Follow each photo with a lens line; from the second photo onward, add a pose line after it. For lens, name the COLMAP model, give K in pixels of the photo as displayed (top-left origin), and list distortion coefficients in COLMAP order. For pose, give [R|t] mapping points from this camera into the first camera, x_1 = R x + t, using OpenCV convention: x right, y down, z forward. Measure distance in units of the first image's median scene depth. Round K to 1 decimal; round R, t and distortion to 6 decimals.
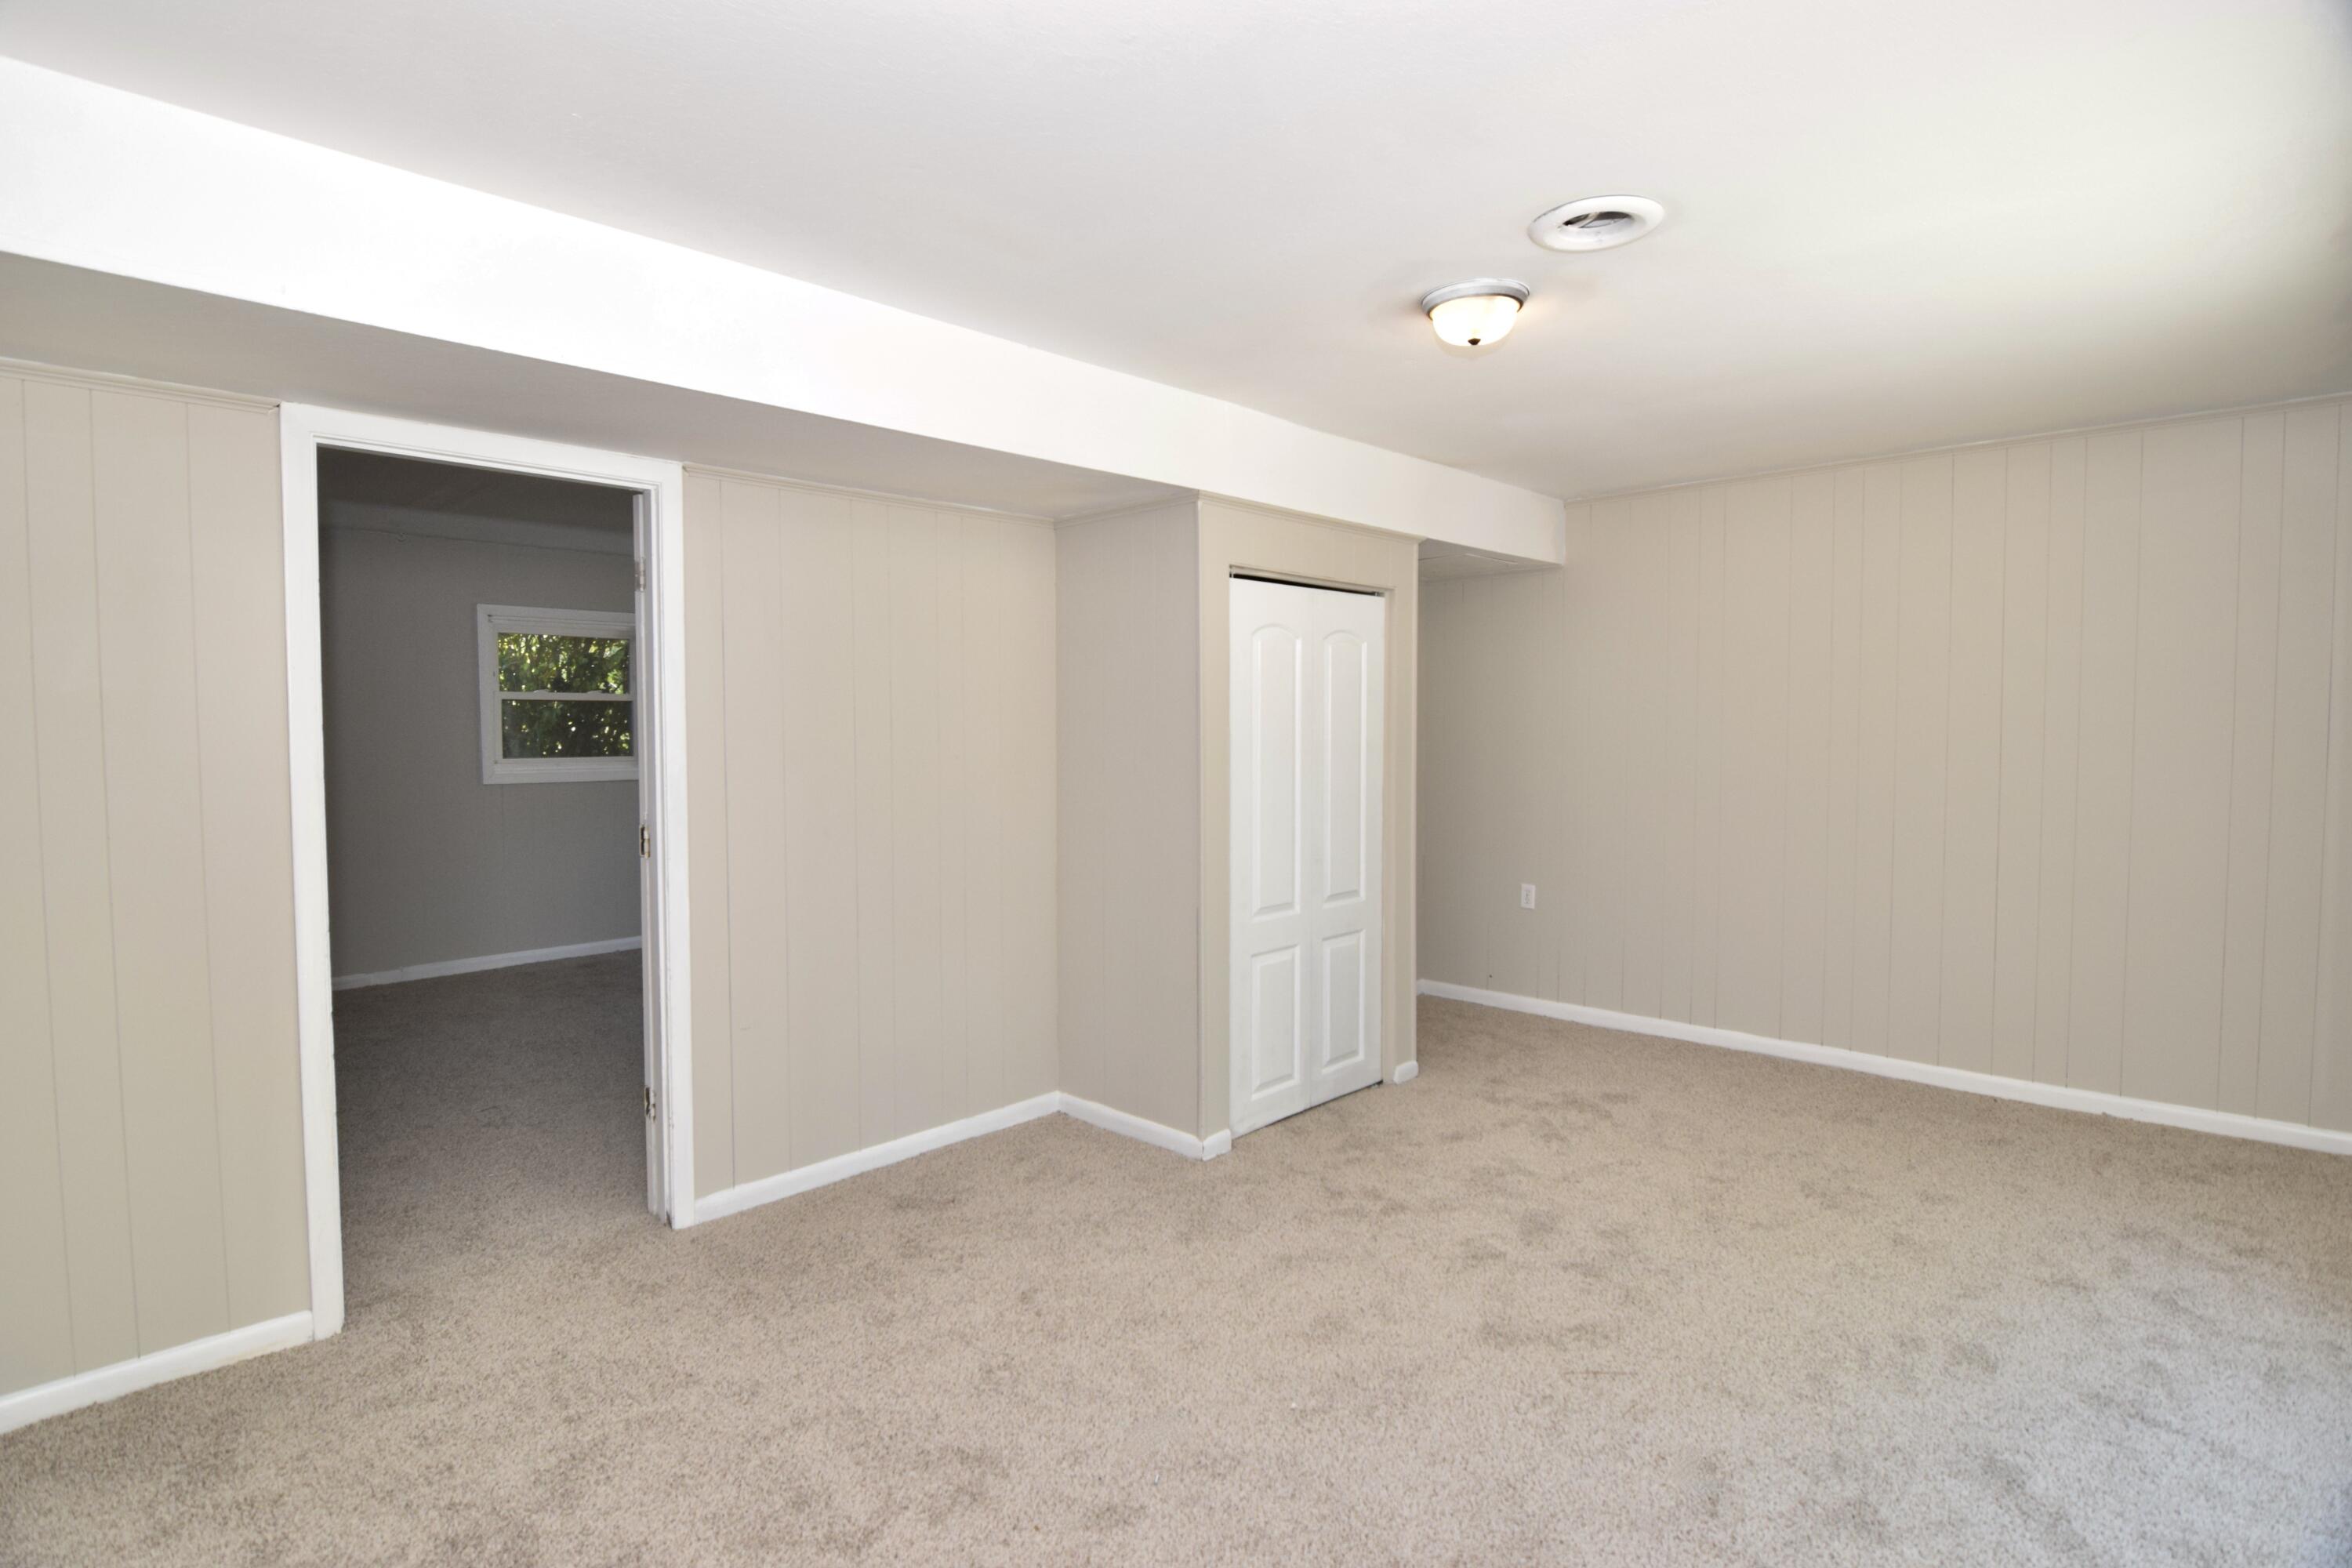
lens RADIAL K [[1186.5, 0, 1142.1], [0, 1186.5, 774.1], [0, 0, 1]] dist [0.002506, -0.013968]
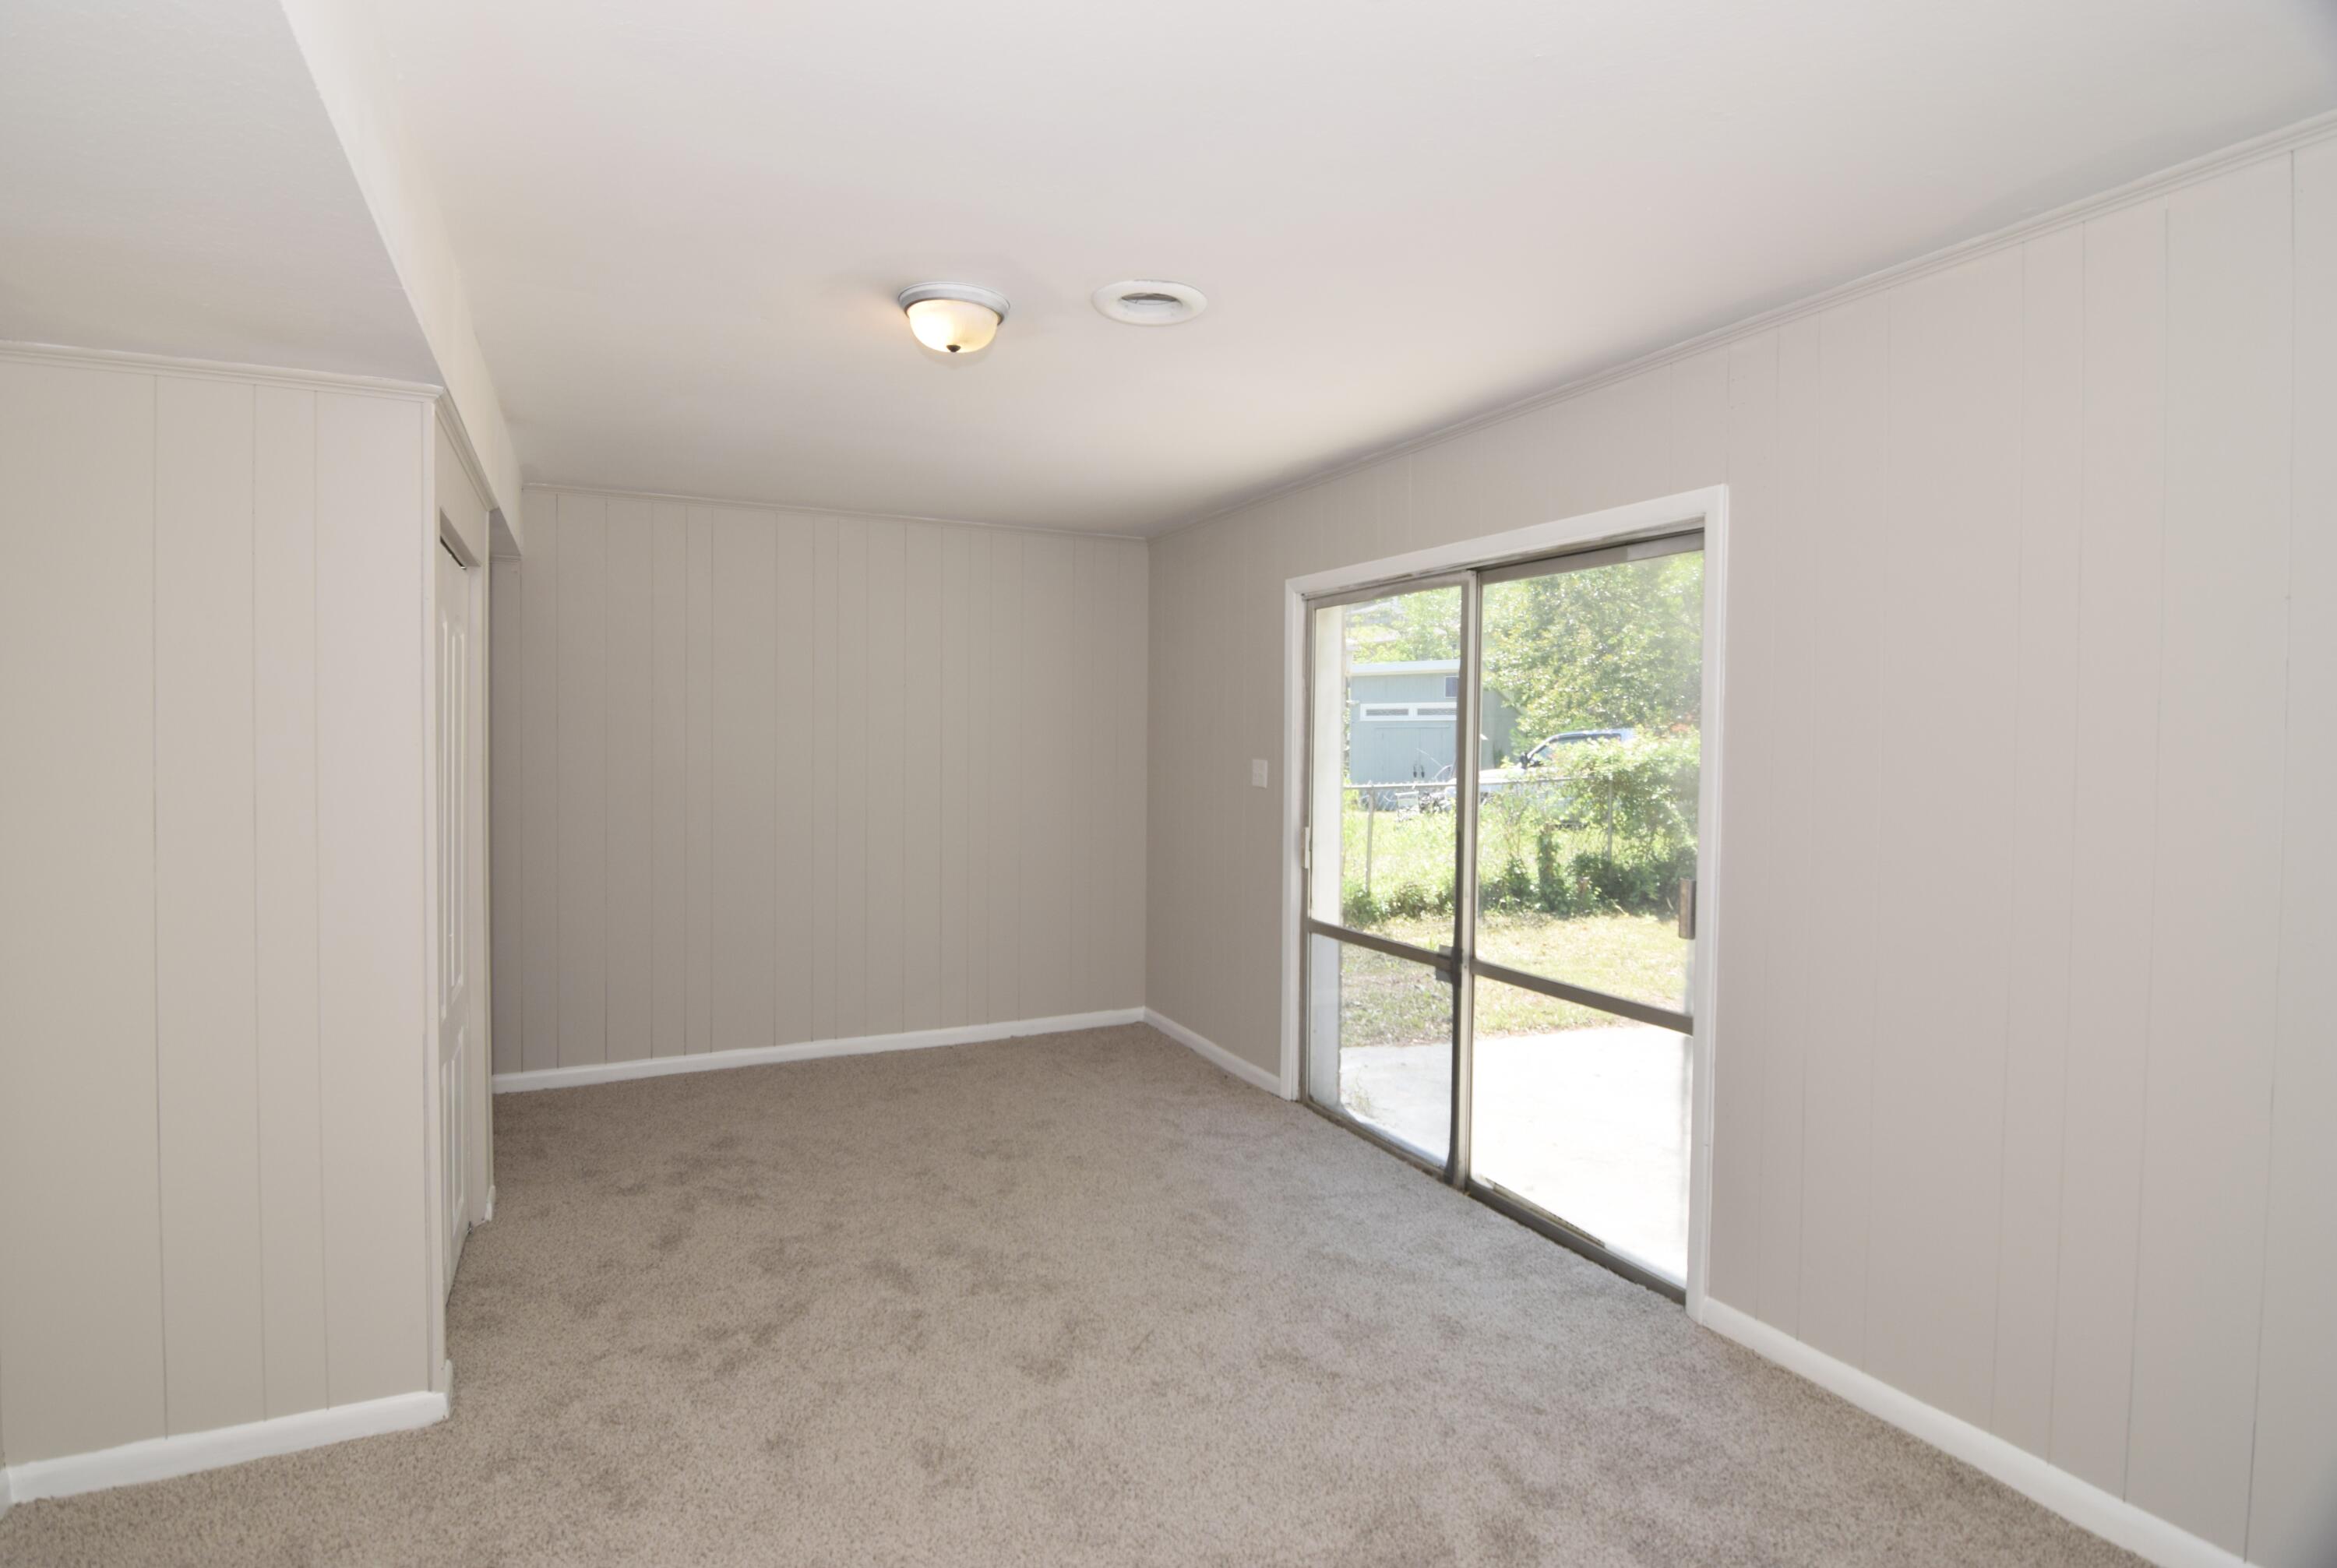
lens RADIAL K [[1178.9, 0, 1134.8], [0, 1178.9, 774.2], [0, 0, 1]] dist [0.002506, -0.013968]
pose [[0.335794, -0.022043, 0.941677, -0.460421], [0.034233, 0.999351, 0.011186, -0.028103], [-0.941313, 0.028480, 0.336331, 0.447224]]
